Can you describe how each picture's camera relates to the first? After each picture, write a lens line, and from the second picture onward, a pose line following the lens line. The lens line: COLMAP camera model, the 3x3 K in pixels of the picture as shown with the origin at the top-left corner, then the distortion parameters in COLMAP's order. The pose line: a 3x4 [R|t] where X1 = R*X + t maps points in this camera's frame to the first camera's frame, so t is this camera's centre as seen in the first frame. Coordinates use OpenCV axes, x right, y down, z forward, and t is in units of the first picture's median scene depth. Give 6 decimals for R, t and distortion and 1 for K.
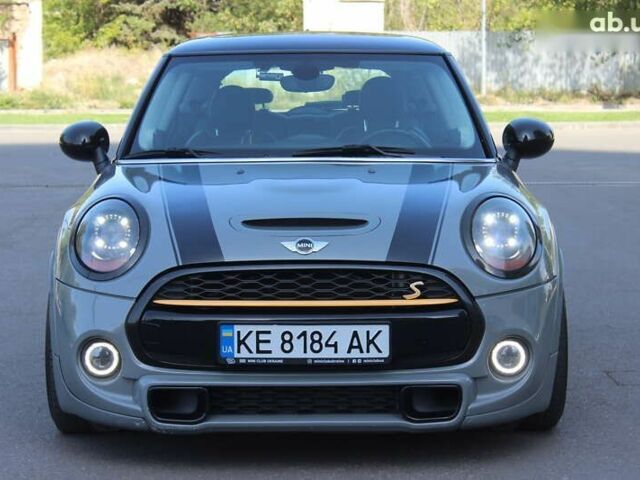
lens RADIAL K [[1744.9, 0, 320.0], [0, 1744.9, 240.0], [0, 0, 1]] dist [0.100439, -0.006889]
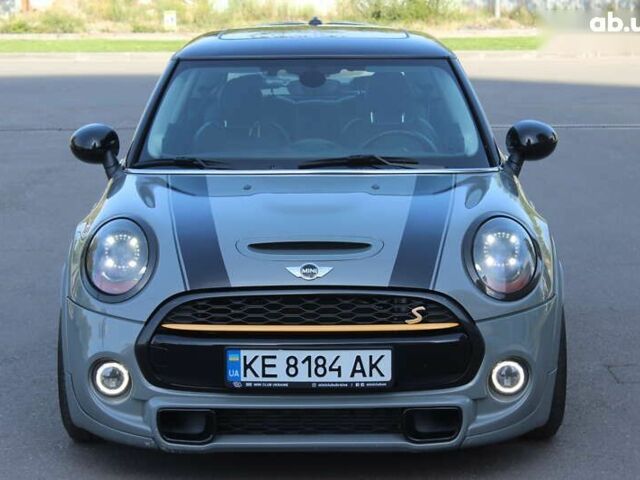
lens RADIAL K [[1744.9, 0, 320.0], [0, 1744.9, 240.0], [0, 0, 1]] dist [0.100439, -0.006889]
pose [[0.999966, -0.000040, -0.008216, 0.005987], [0.000463, 0.998676, 0.051431, -0.068091], [0.008203, -0.051433, 0.998643, -0.022758]]
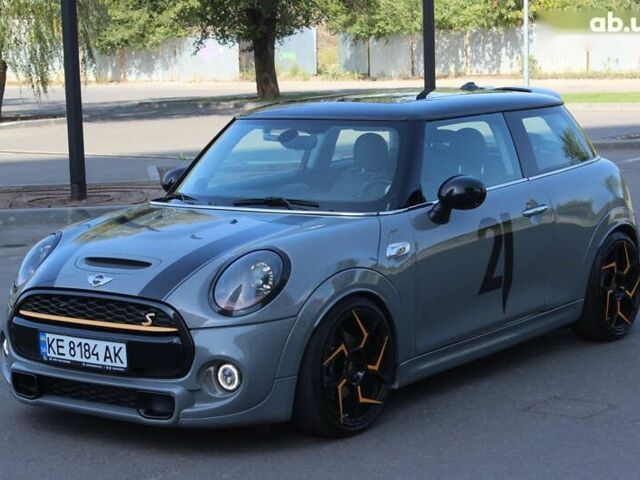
lens RADIAL K [[1582.3, 0, 320.0], [0, 1582.3, 240.0], [0, 0, 1]] dist [0.022250, -0.269417]
pose [[0.797084, 0.058991, -0.600980, 0.879333], [-0.038041, 0.998146, 0.047523, -0.094030], [0.602669, -0.015018, 0.797850, 0.116031]]
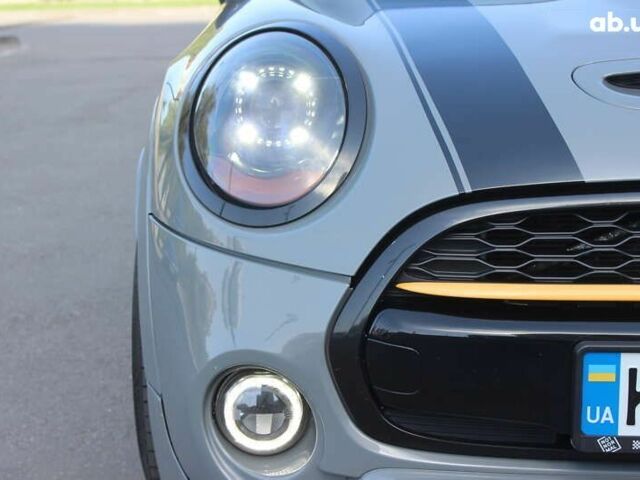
lens RADIAL K [[1316.0, 0, 320.0], [0, 1316.0, 240.0], [0, 0, 1]] dist [0.000099, 0.032446]
pose [[0.999526, -0.008122, -0.029704, -0.104302], [0.011018, 0.995060, 0.098667, -0.004103], [0.028756, -0.098948, 0.994677, 0.711441]]
